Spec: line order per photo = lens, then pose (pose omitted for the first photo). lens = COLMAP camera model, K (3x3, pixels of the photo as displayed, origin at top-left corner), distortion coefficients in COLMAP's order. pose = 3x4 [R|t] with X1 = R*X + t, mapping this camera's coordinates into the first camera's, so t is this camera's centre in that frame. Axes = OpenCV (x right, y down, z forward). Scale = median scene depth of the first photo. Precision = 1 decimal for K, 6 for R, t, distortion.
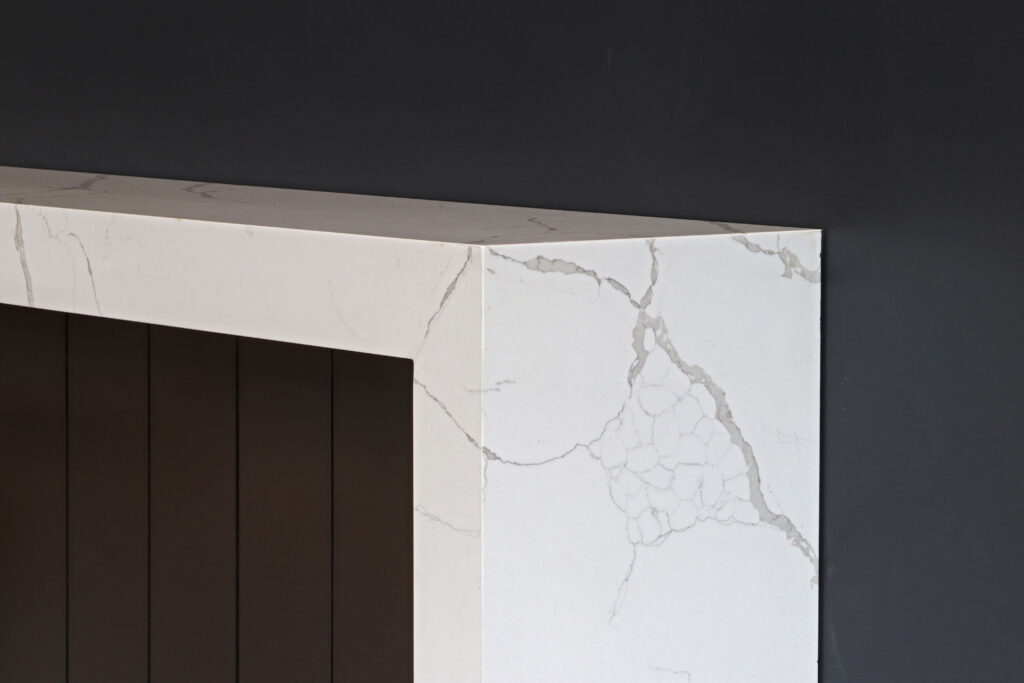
lens RADIAL K [[3574.7, 0, 511.9], [0, 3574.7, 341.6], [0, 0, 1]] dist [-0.117191, 0.000000]
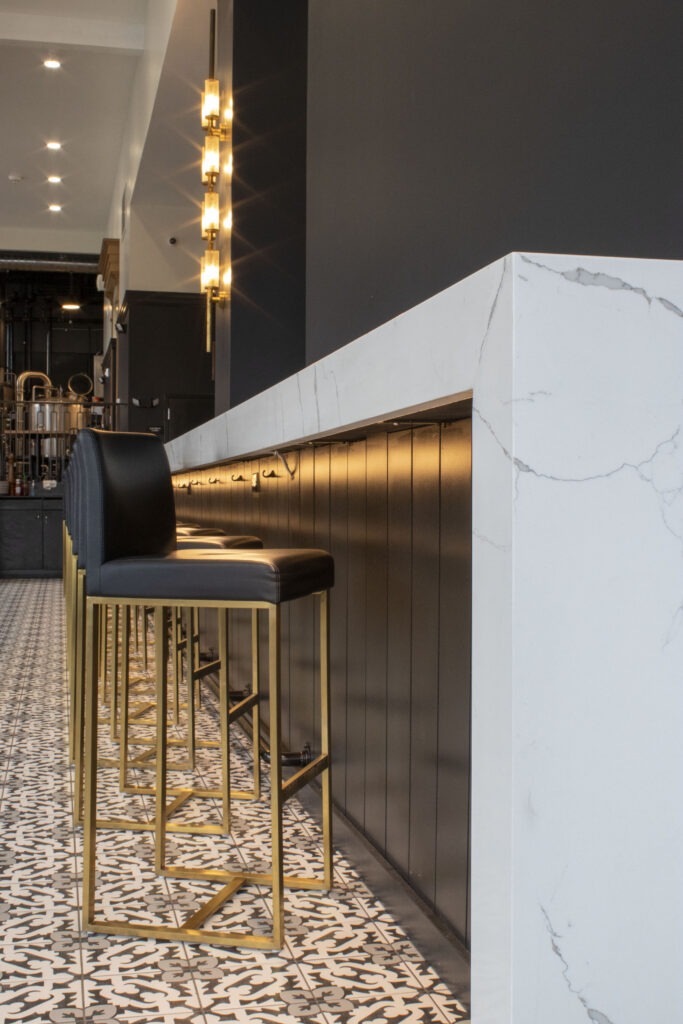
lens RADIAL K [[1309.3, 0, 342.1], [0, 1309.3, 511.6], [0, 0, 1]] dist [-0.047885, 0.000000]
pose [[0.931002, -0.000824, -0.365013, 0.077629], [-0.028213, 0.996843, -0.074213, 0.071145], [0.363922, 0.079390, 0.928040, 0.646683]]
